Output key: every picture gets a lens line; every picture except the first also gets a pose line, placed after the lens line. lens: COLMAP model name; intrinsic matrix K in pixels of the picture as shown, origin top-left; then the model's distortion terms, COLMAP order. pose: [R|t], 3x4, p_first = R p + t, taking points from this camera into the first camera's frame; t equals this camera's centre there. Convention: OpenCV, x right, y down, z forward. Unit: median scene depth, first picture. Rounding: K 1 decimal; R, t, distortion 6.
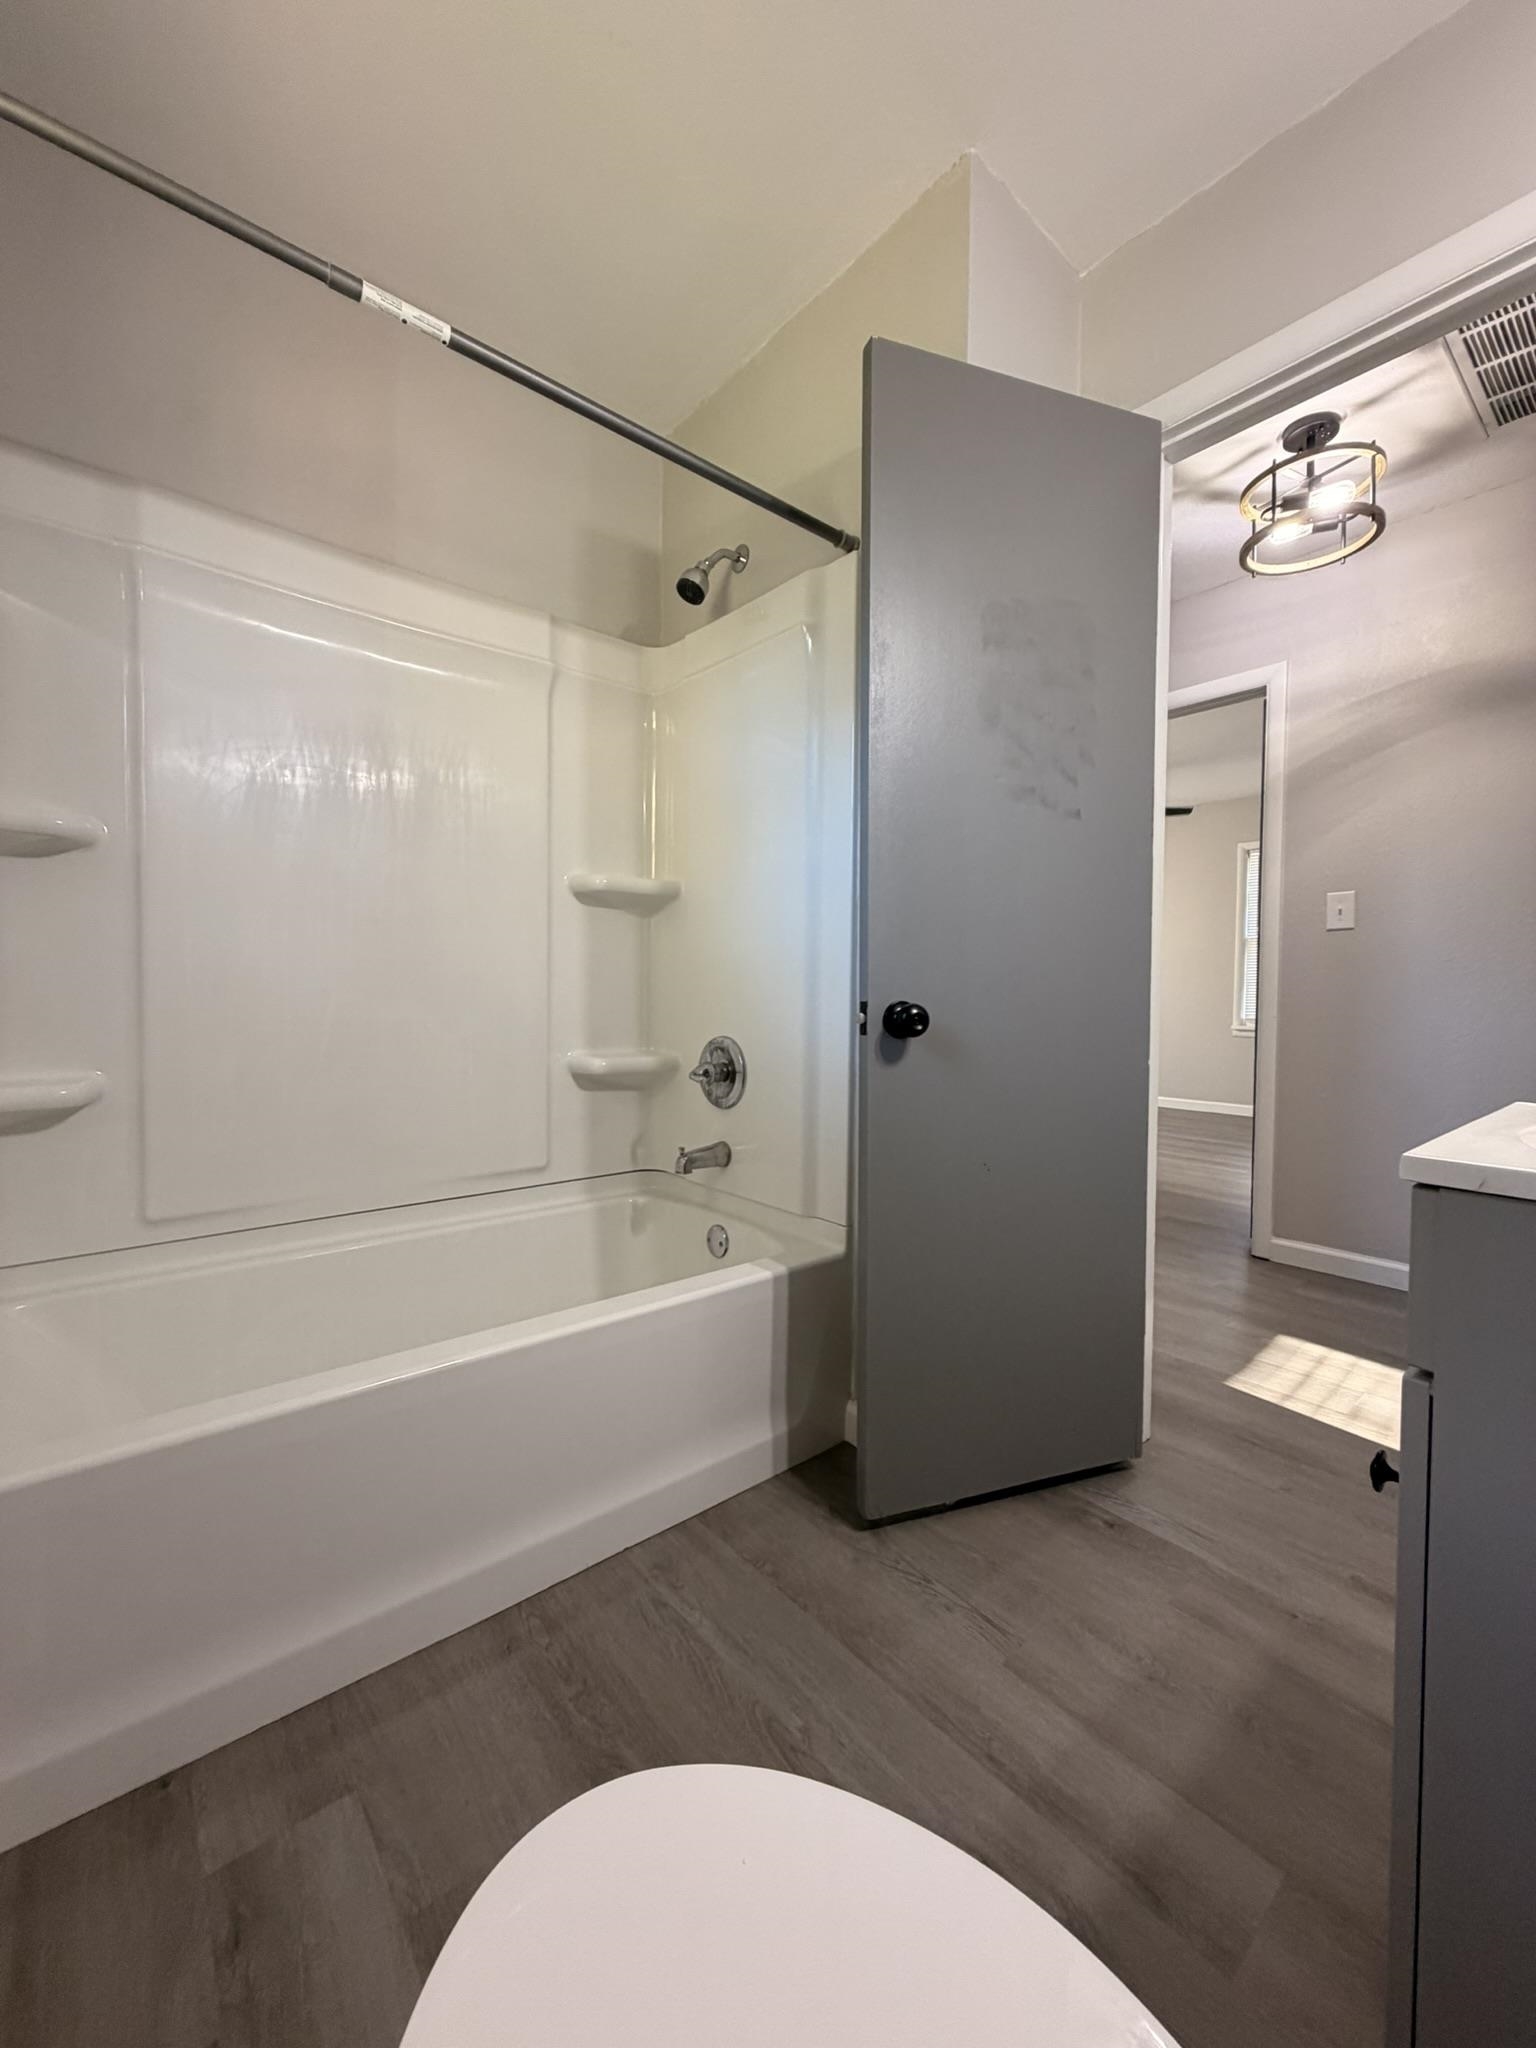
lens RADIAL K [[817.5, 0, 768.5], [0, 817.5, 1025.6], [0, 0, 1]] dist [0.000182, -0.000102]
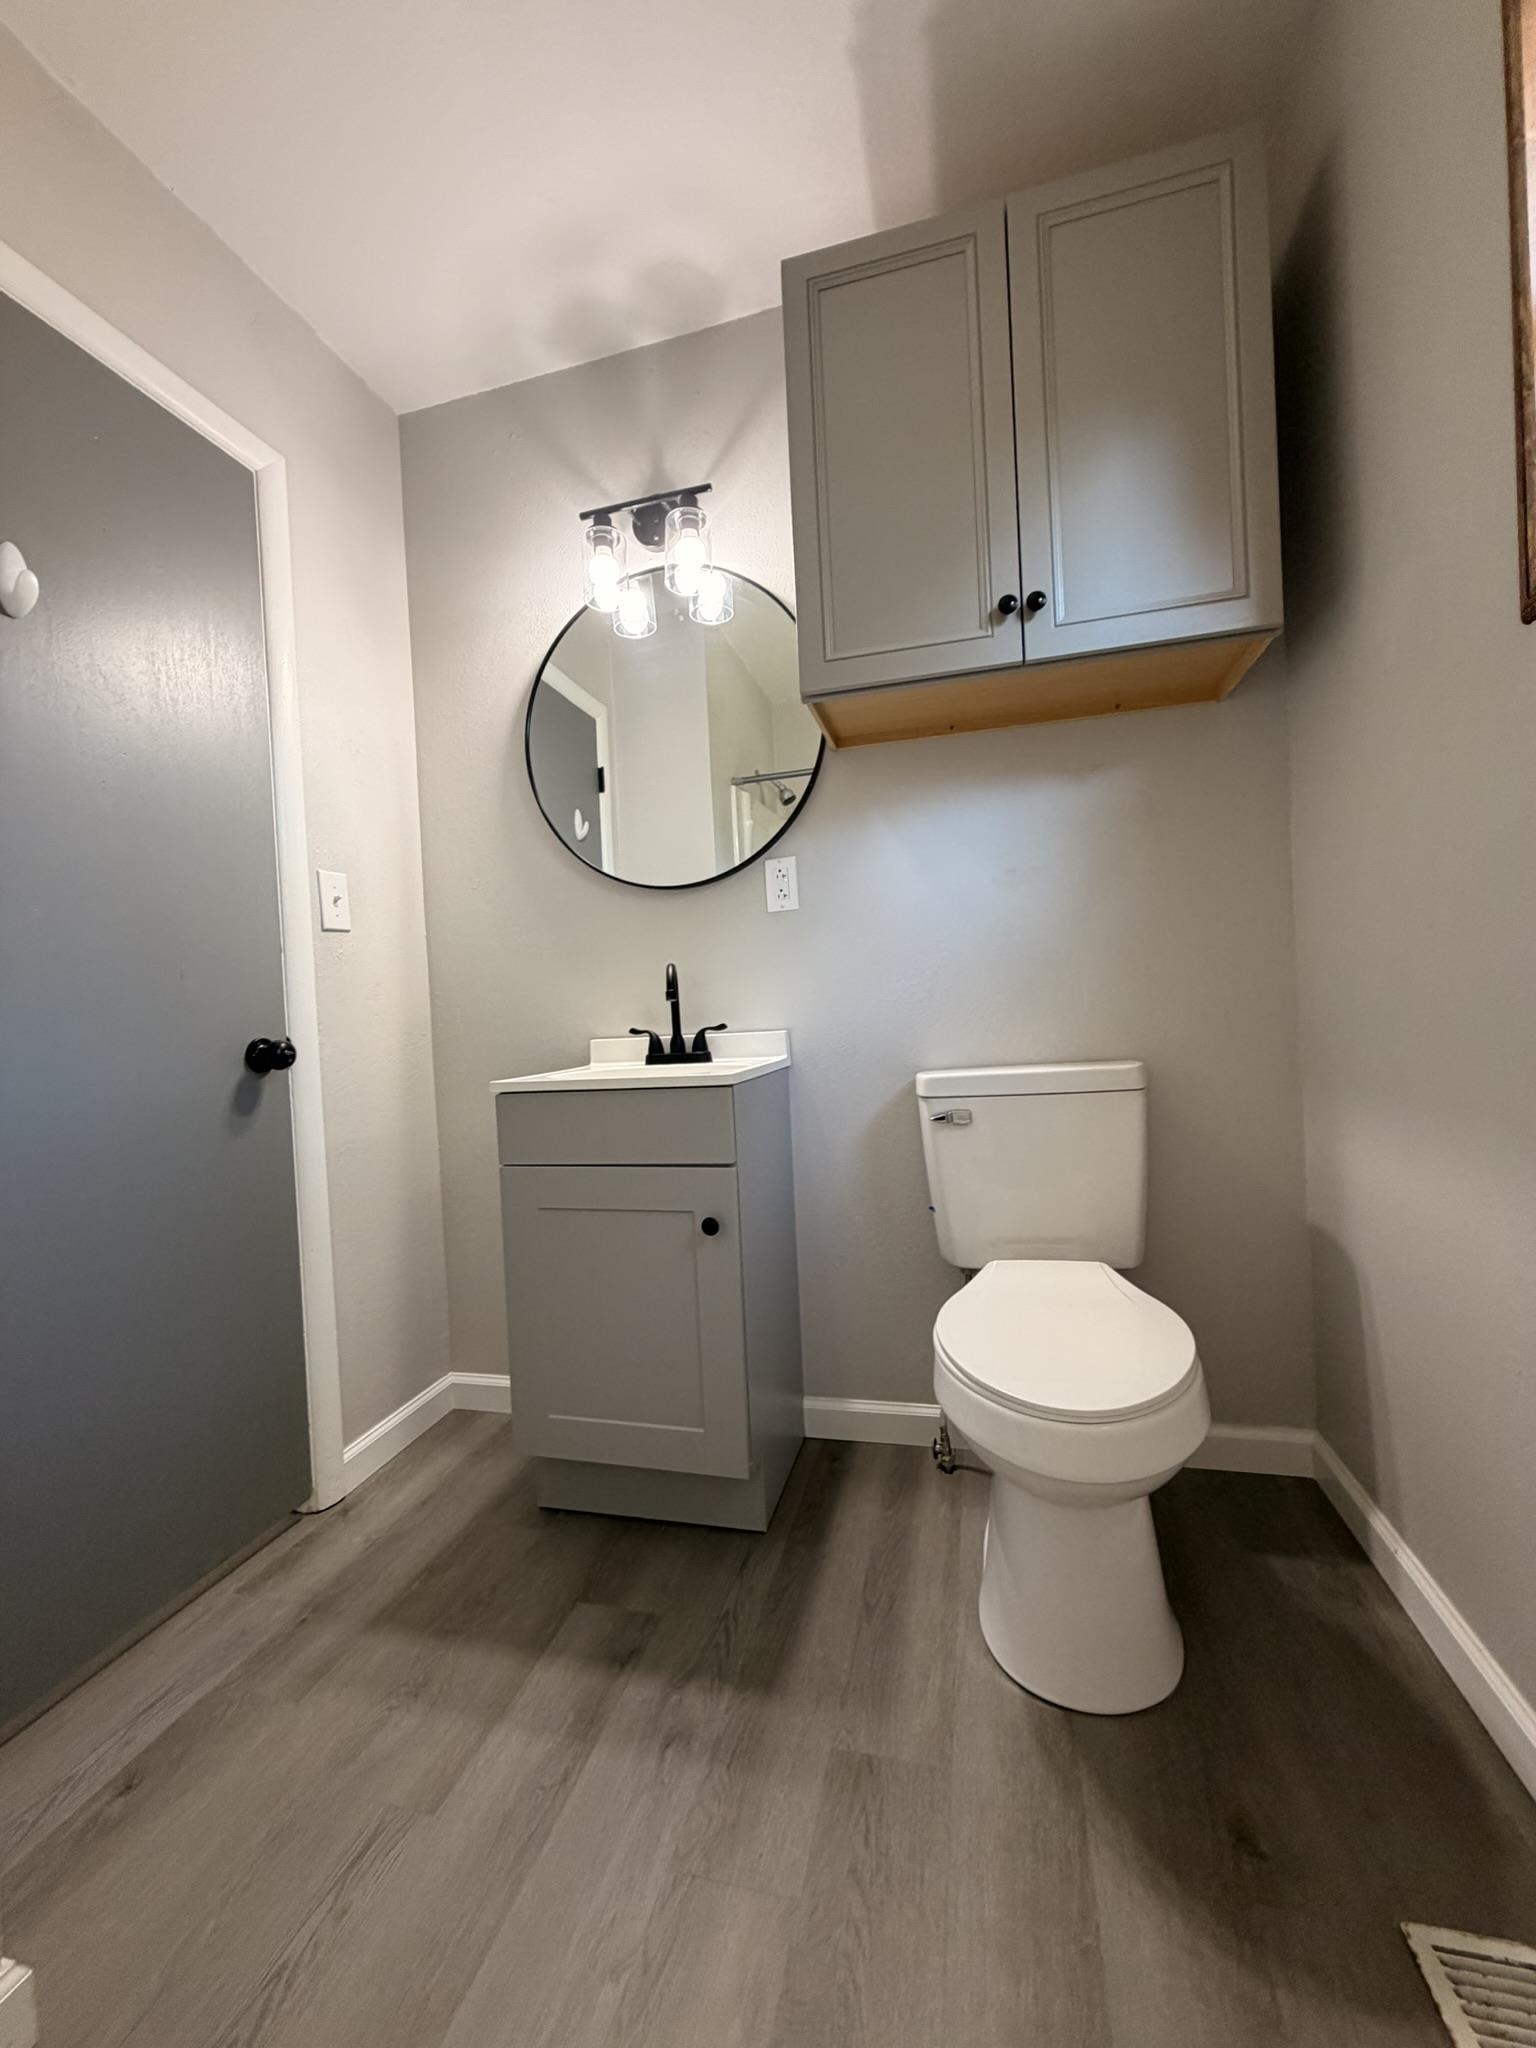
lens RADIAL K [[817.5, 0, 767.2], [0, 817.5, 1022.1], [0, 0, 1]] dist [0.000182, -0.000102]
pose [[-0.575414, 0.009341, 0.817809, -0.667851], [0.078437, 0.995956, 0.043812, -0.051404], [-0.814092, 0.089356, -0.573820, 1.230769]]
